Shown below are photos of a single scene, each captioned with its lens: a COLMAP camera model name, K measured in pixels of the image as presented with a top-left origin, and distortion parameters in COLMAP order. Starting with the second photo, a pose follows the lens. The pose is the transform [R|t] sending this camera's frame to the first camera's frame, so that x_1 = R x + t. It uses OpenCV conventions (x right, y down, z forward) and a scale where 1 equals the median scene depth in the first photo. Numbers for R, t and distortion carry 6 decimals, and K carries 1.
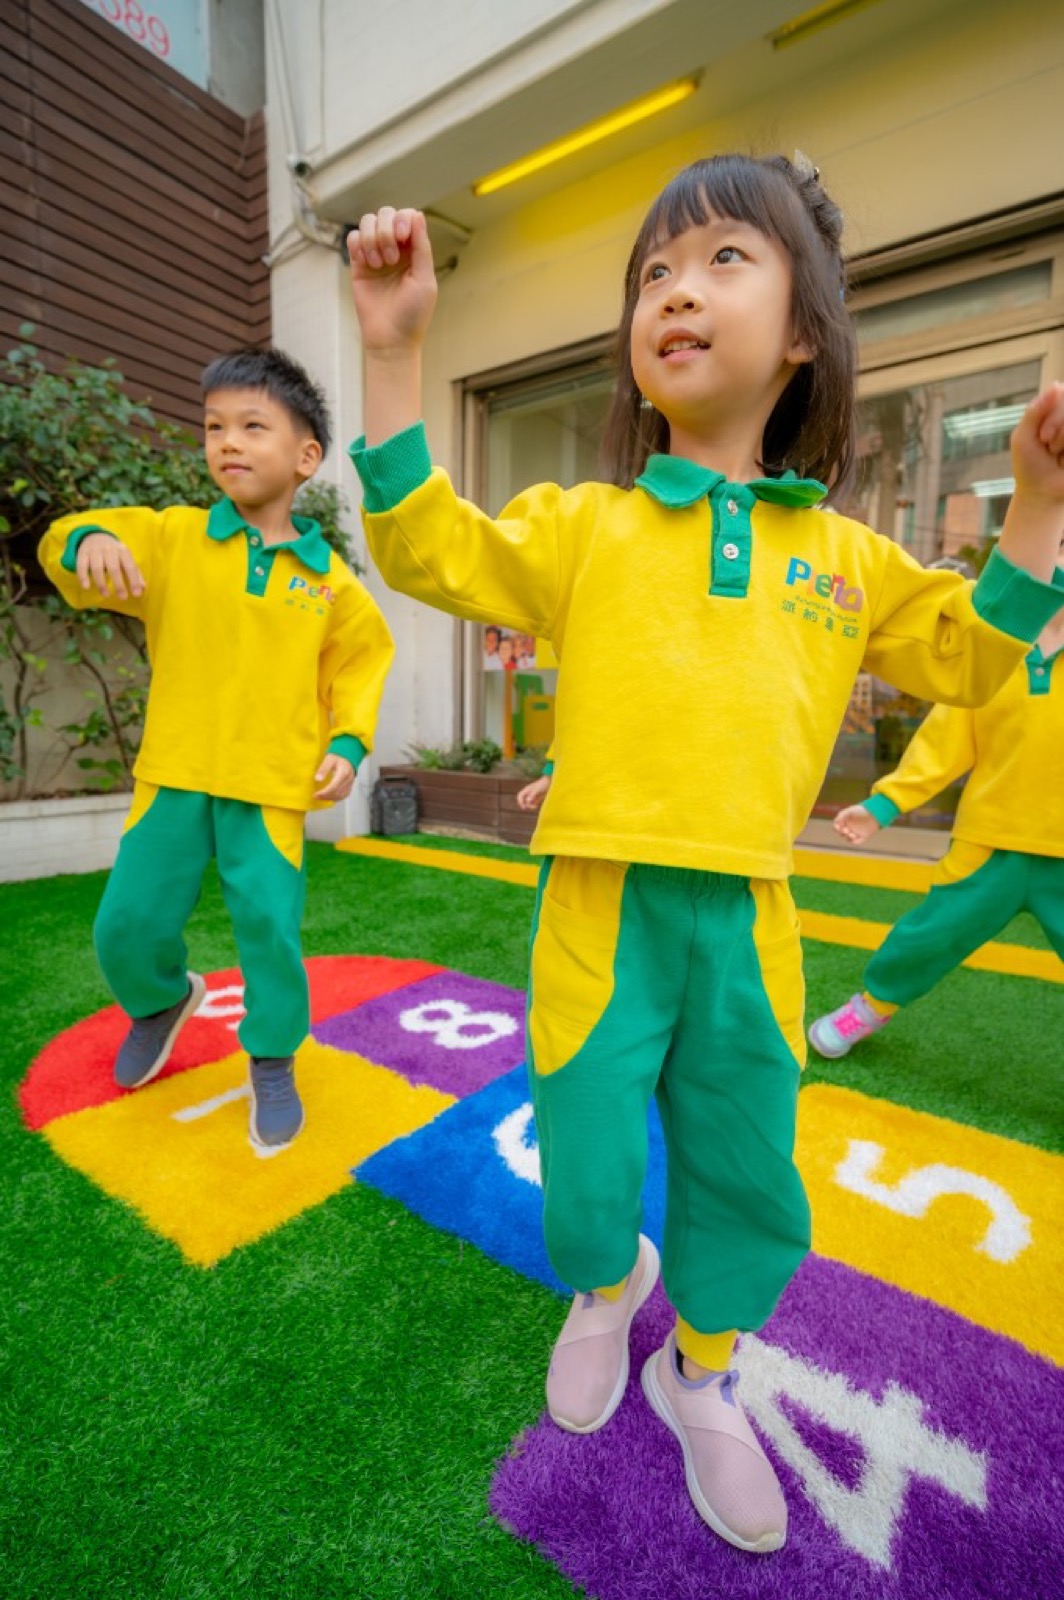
lens RADIAL K [[750.9, 0, 530.7], [0, 750.9, 801.0], [0, 0, 1]] dist [-0.002771, -0.000452]
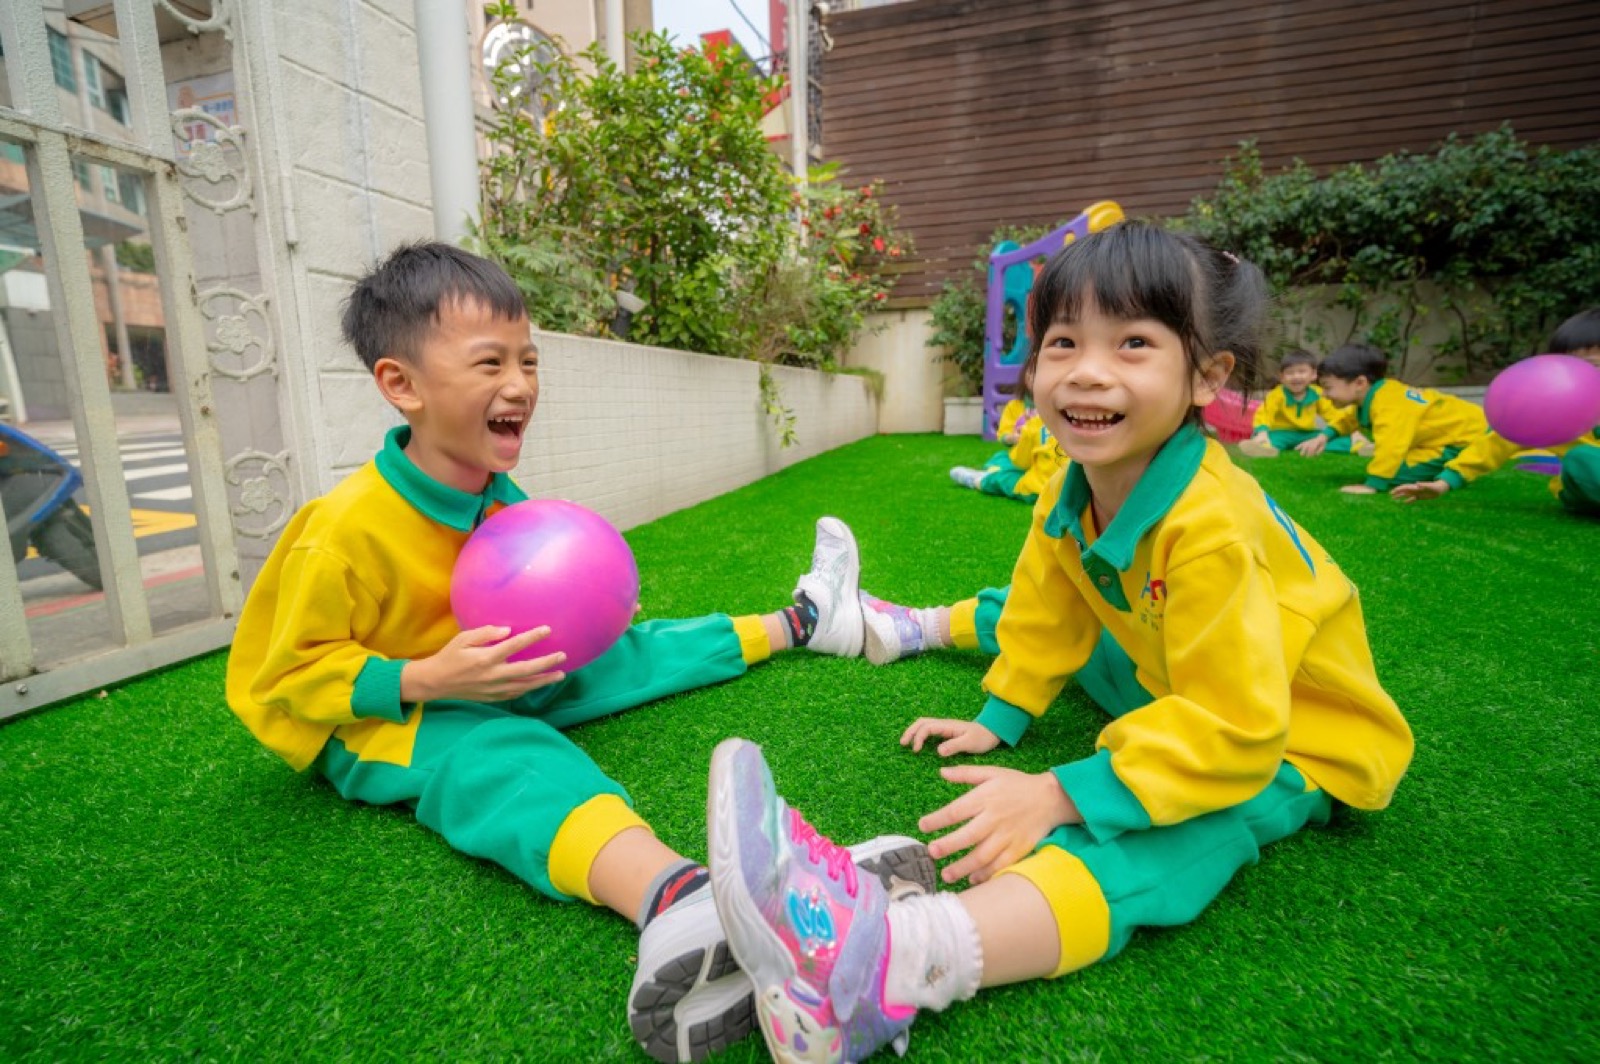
lens RADIAL K [[750.9, 0, 796.9], [0, 750.9, 529.9], [0, 0, 1]] dist [-0.002771, -0.000452]
pose [[0.325081, 0.153800, -0.933096, 0.663263], [-0.089225, 0.987273, 0.131645, 0.253238], [0.941468, 0.040460, 0.334666, -1.075784]]
